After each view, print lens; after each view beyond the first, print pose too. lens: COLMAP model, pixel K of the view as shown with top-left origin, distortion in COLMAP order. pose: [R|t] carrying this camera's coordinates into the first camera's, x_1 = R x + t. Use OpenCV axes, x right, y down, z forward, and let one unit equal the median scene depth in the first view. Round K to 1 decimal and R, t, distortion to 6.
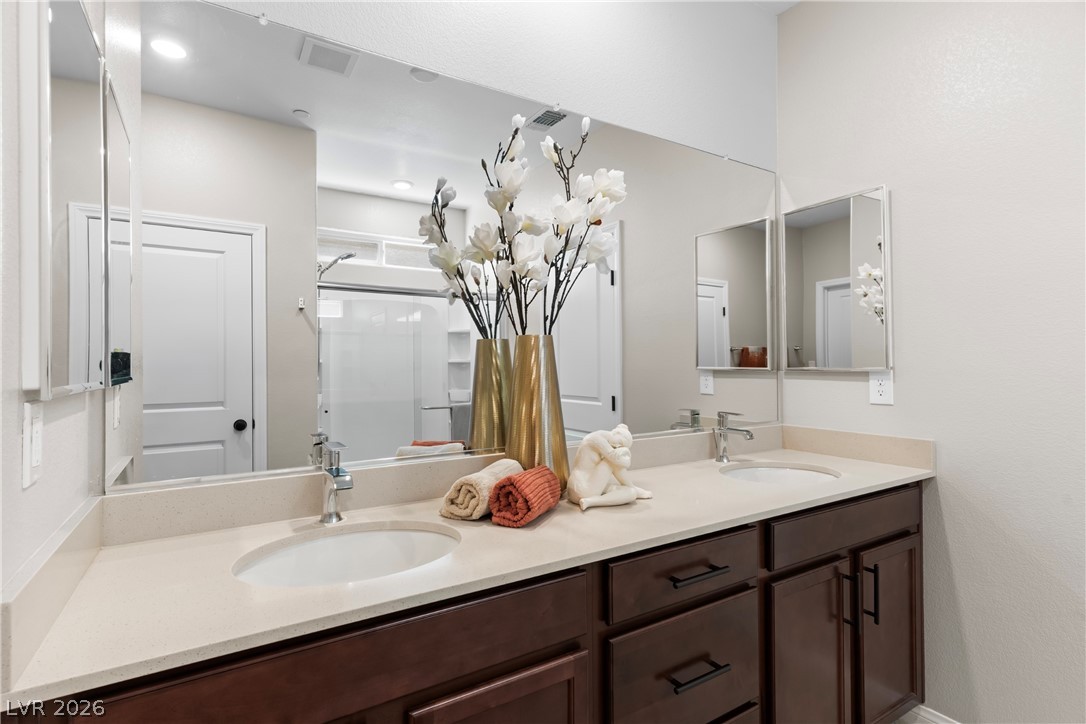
lens RADIAL K [[535.5, 0, 539.6], [0, 535.5, 347.9], [0, 0, 1]] dist [0.002428, -0.000131]
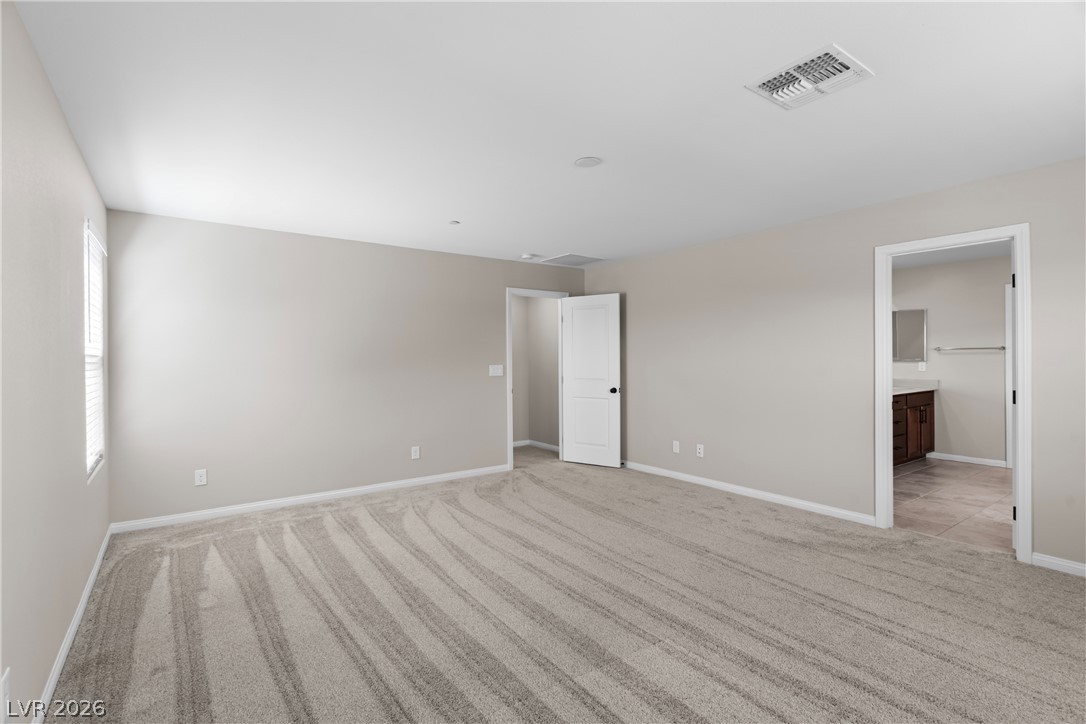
lens RADIAL K [[512.3, 0, 543.0], [0, 512.3, 362.0], [0, 0, 1]] dist [0.001349, -0.000127]
pose [[0.997302, -0.005142, 0.073226, -2.192984], [0.004323, 0.999926, 0.011344, 0.001164], [-0.073279, -0.010997, 0.997251, -2.281568]]
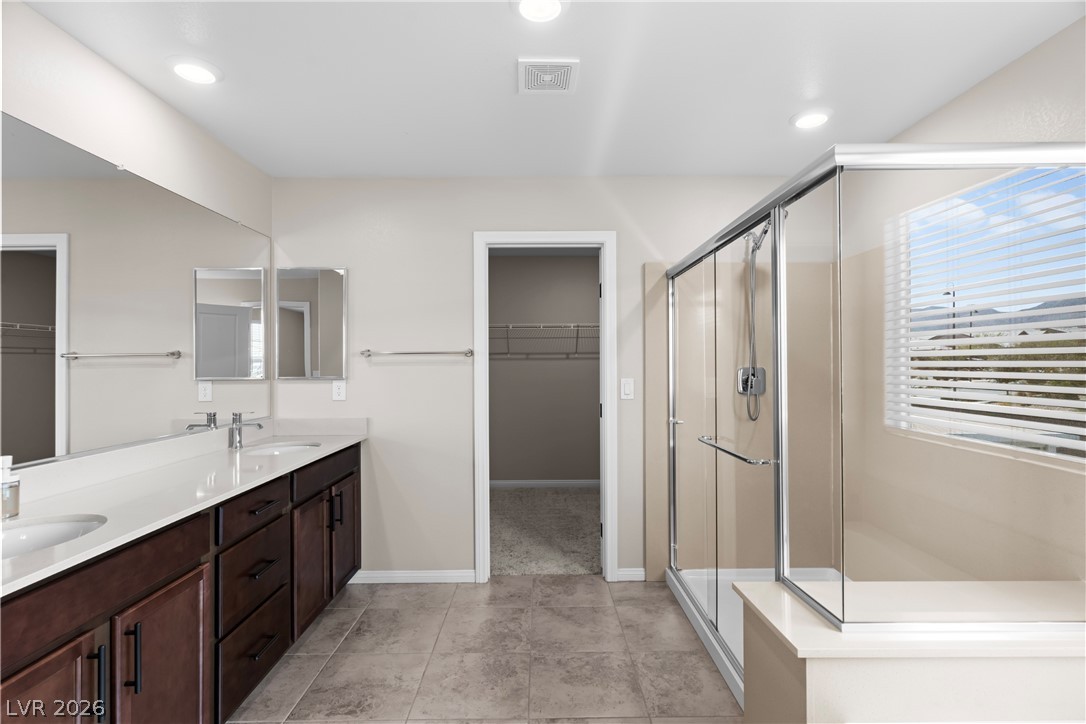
lens RADIAL K [[535.5, 0, 539.6], [0, 535.5, 347.9], [0, 0, 1]] dist [0.002428, -0.000131]
pose [[0.524659, 0.016926, 0.851144, -0.456091], [-0.002259, 0.999826, -0.018490, -0.021302], [-0.851310, 0.007779, 0.524606, -0.398569]]
